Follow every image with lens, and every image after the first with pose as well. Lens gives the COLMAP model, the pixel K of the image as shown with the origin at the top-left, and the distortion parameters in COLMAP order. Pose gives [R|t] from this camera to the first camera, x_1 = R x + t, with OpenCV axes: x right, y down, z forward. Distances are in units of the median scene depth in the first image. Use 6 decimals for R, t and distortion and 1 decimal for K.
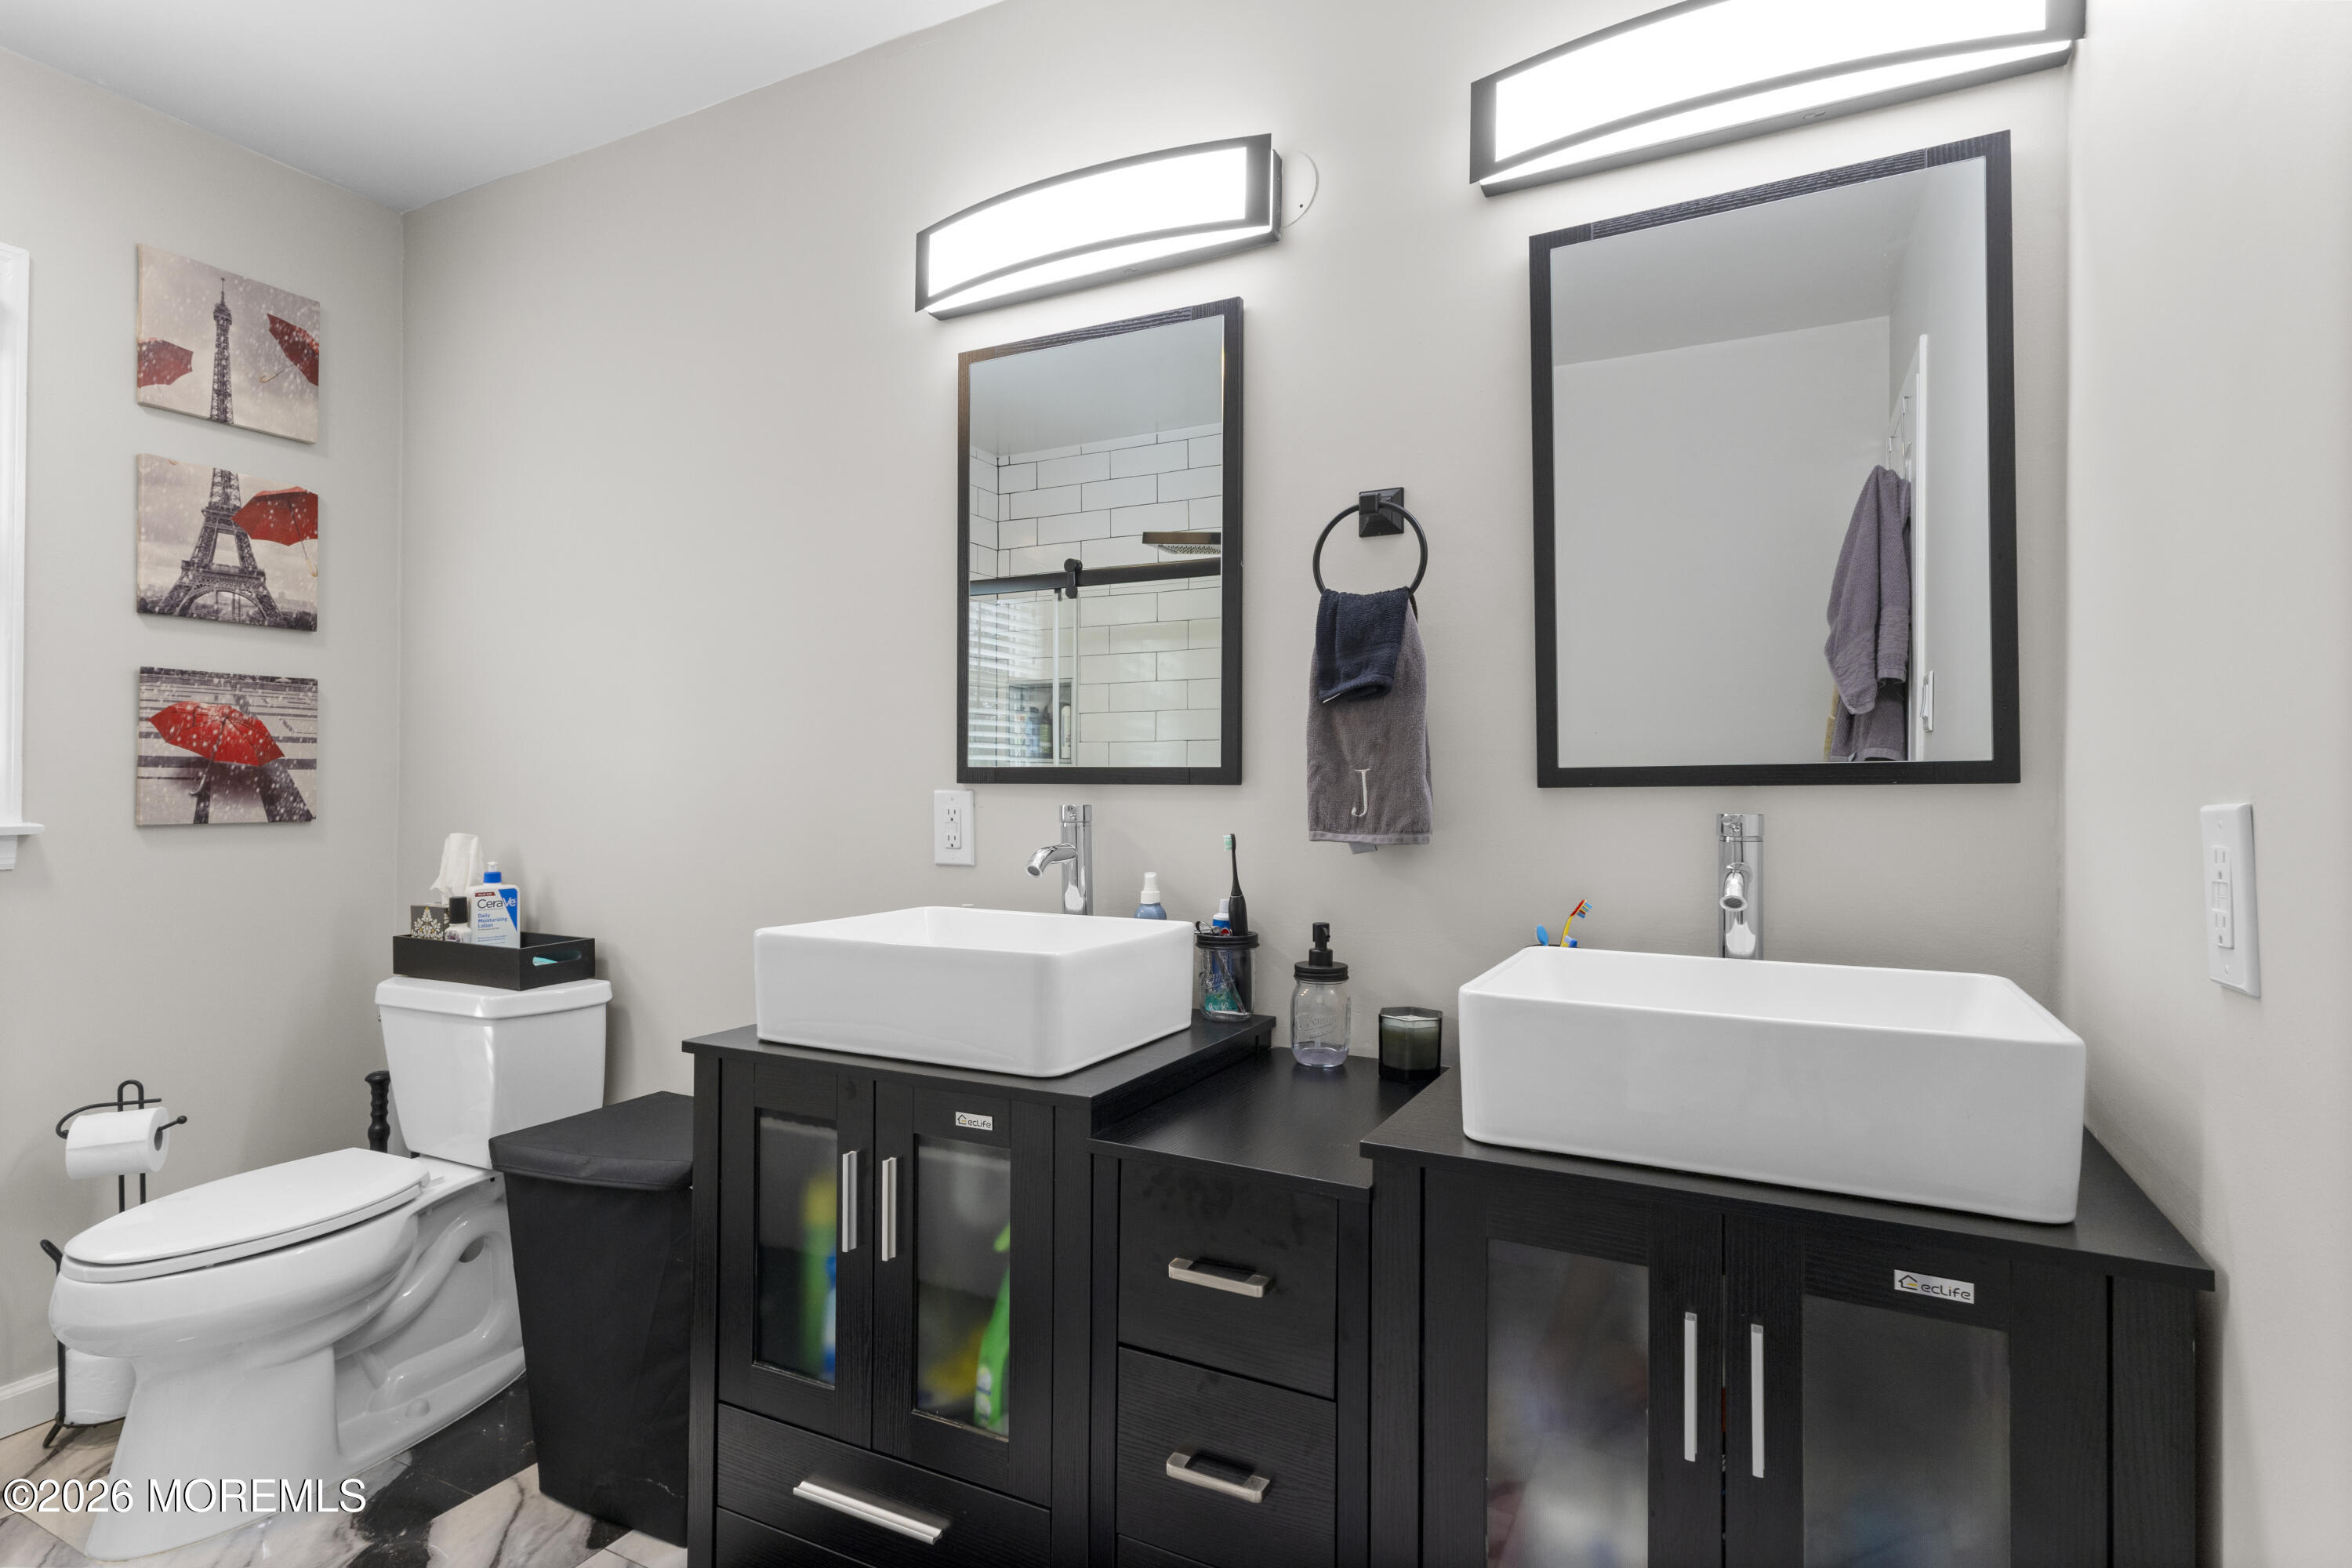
lens RADIAL K [[1194.7, 0, 1178.3], [0, 1194.7, 787.0], [0, 0, 1]] dist [0.006085, 0.000895]
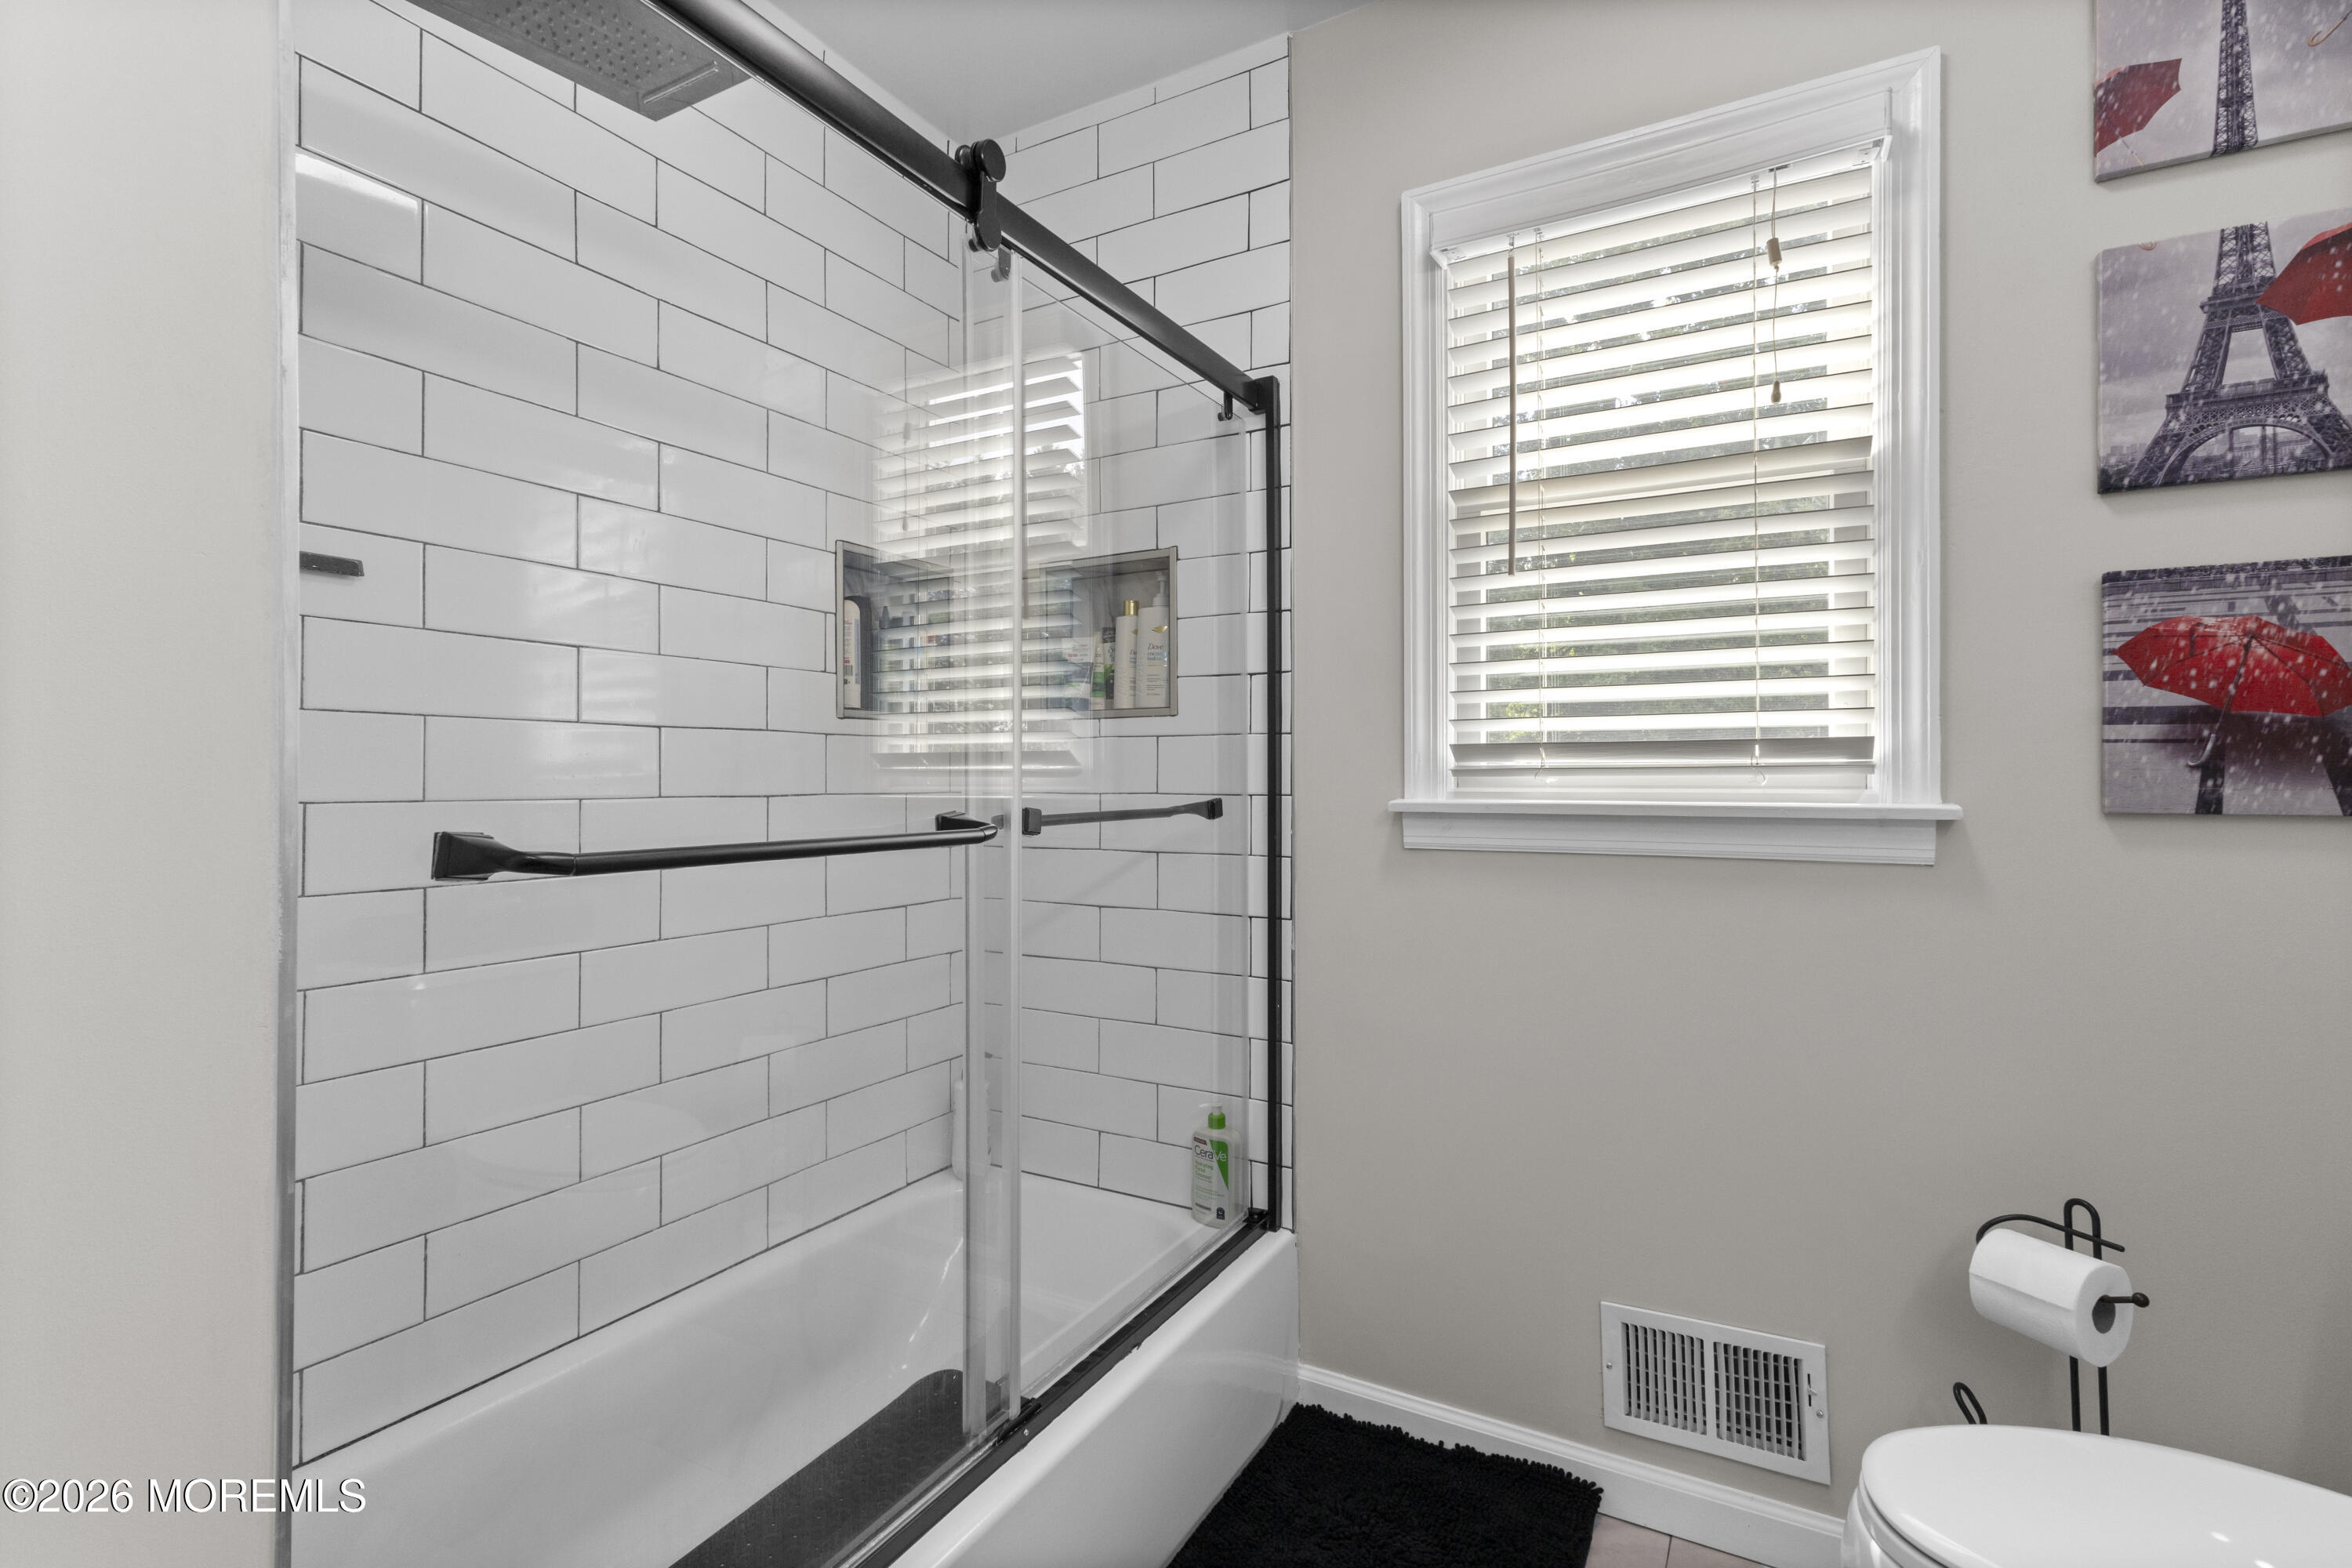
lens RADIAL K [[1108.5, 0, 1158.4], [0, 1108.5, 743.7], [0, 0, 1]] dist [0.001096, -0.001650]
pose [[-0.055175, -0.010341, -0.998423, -0.218263], [0.010726, 0.999883, -0.010948, -0.004923], [0.998419, -0.011313, -0.055057, 0.494779]]
